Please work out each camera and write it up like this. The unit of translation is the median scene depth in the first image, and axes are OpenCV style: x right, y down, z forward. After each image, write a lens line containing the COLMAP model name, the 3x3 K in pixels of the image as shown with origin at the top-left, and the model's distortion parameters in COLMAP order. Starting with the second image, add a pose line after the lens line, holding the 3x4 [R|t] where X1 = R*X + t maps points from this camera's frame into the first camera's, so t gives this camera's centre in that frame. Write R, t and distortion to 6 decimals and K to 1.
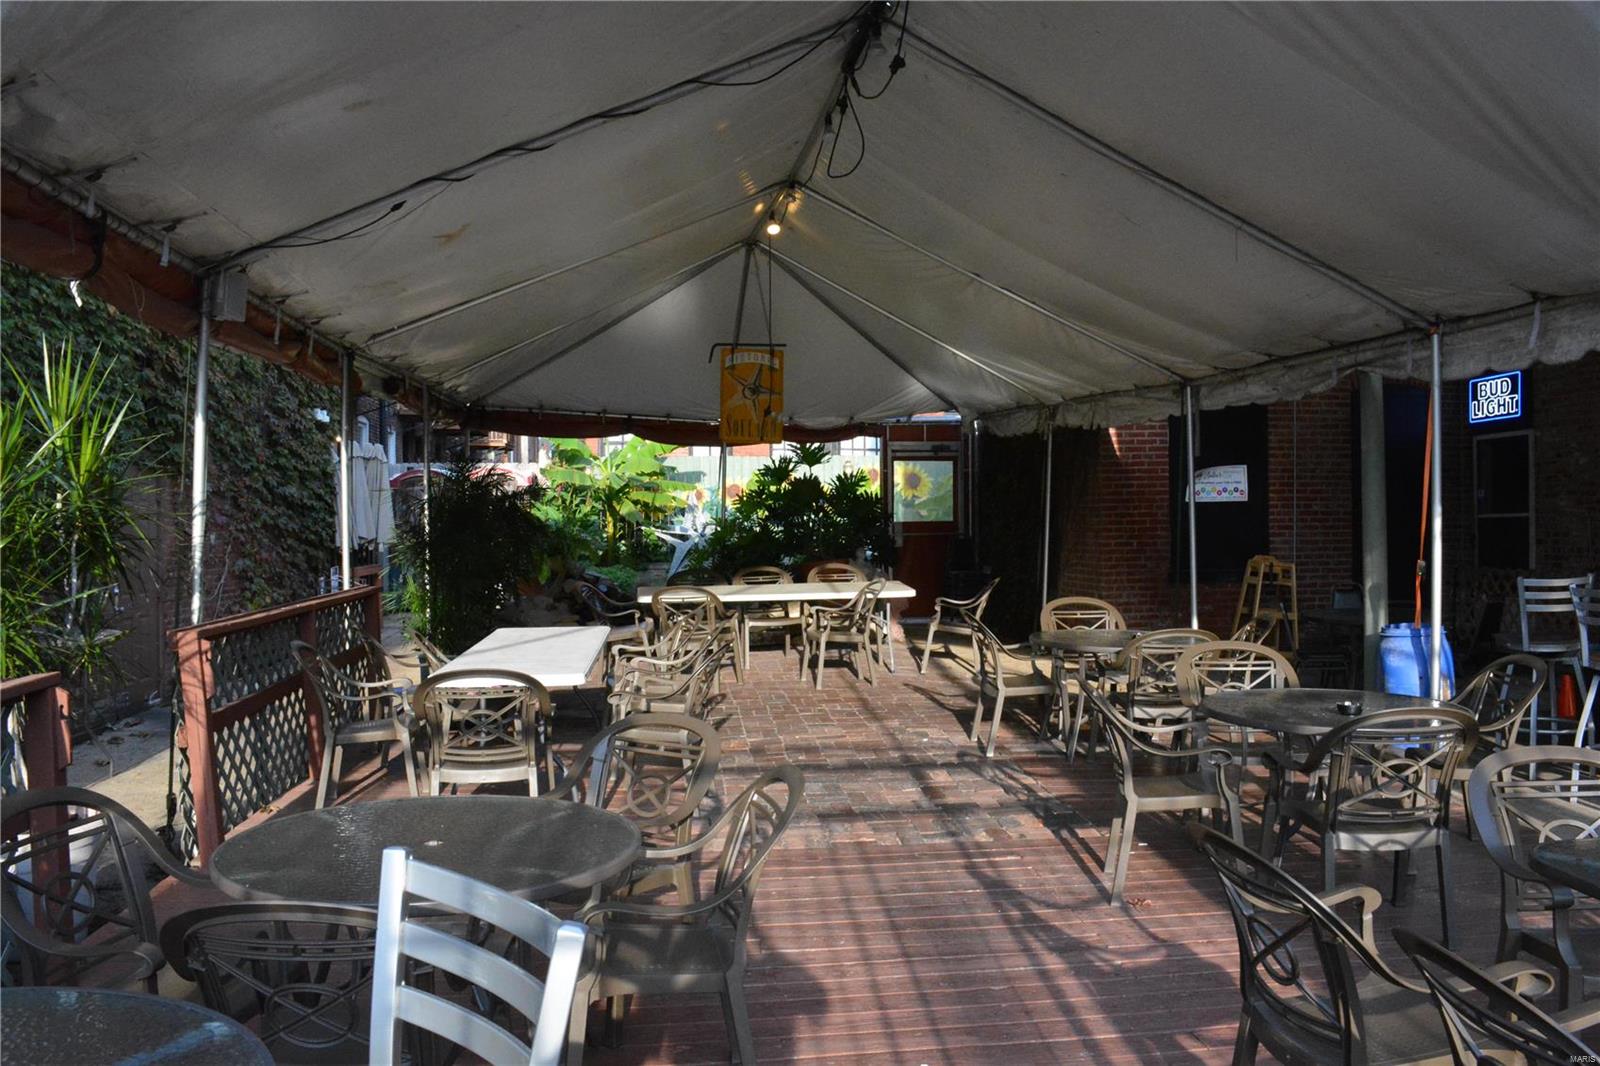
lens RADIAL K [[1261.6, 0, 799.5], [0, 1261.6, 539.2], [0, 0, 1]] dist [-0.086355, 0.019870]
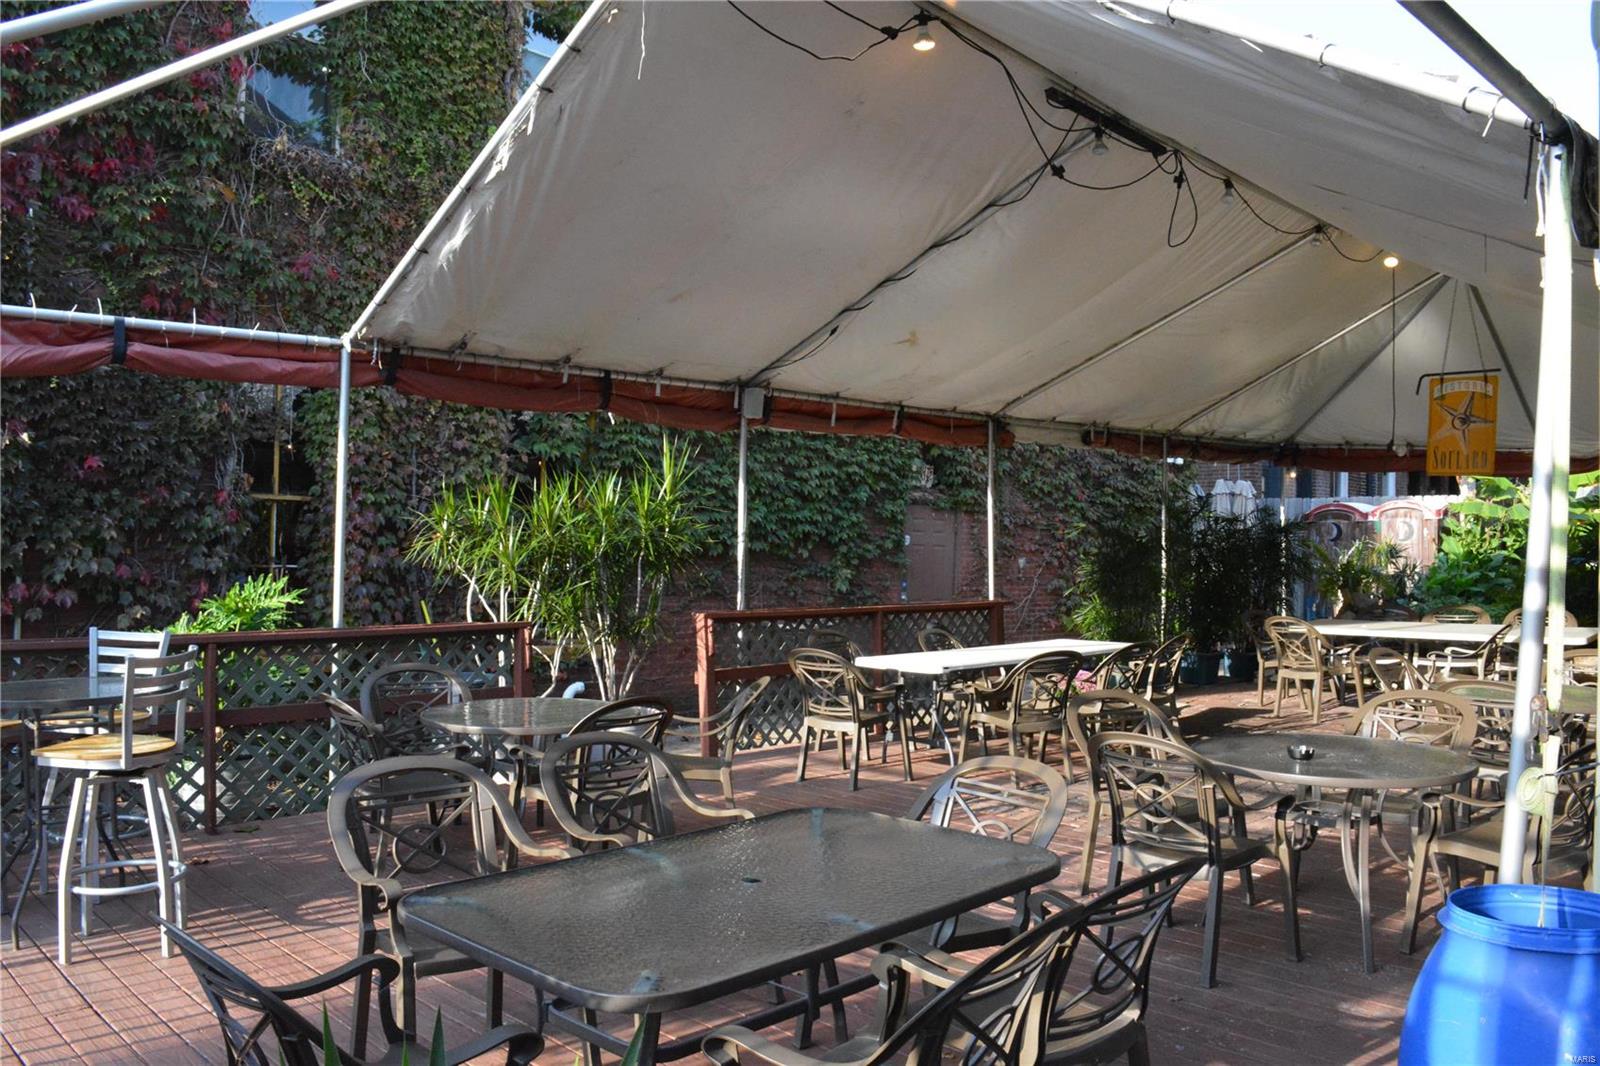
lens RADIAL K [[1261.6, 0, 799.5], [0, 1261.6, 539.2], [0, 0, 1]] dist [-0.086355, 0.019870]
pose [[0.615864, 0.008923, -0.787802, 0.394600], [-0.028426, 0.999536, -0.010901, -0.003715], [0.787339, 0.029108, 0.615833, 0.034397]]
